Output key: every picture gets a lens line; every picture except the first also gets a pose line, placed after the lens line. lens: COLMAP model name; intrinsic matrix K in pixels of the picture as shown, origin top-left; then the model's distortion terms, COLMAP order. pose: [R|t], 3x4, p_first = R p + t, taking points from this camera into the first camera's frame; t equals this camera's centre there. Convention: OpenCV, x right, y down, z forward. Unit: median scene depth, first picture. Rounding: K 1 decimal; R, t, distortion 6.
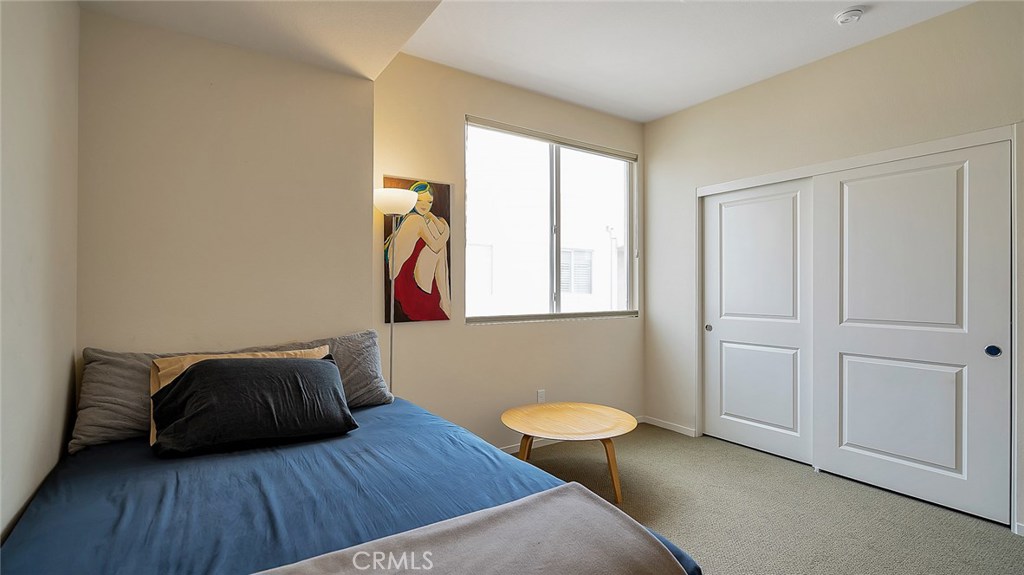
lens RADIAL K [[467.3, 0, 516.2], [0, 467.3, 284.0], [0, 0, 1]] dist [-0.002831, 0.004338]
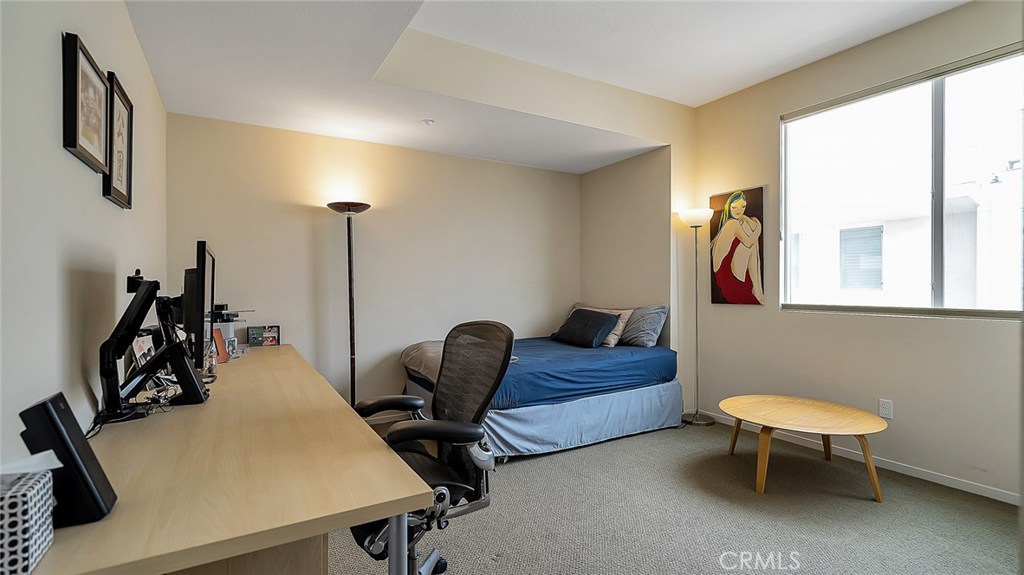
lens RADIAL K [[467.3, 0, 510.6], [0, 467.3, 289.3], [0, 0, 1]] dist [-0.002831, 0.004338]
pose [[-0.058487, 0.007330, -0.998261, 0.553152], [0.014337, 0.999876, 0.006502, 0.011812], [0.998185, -0.013931, -0.058585, 0.240823]]
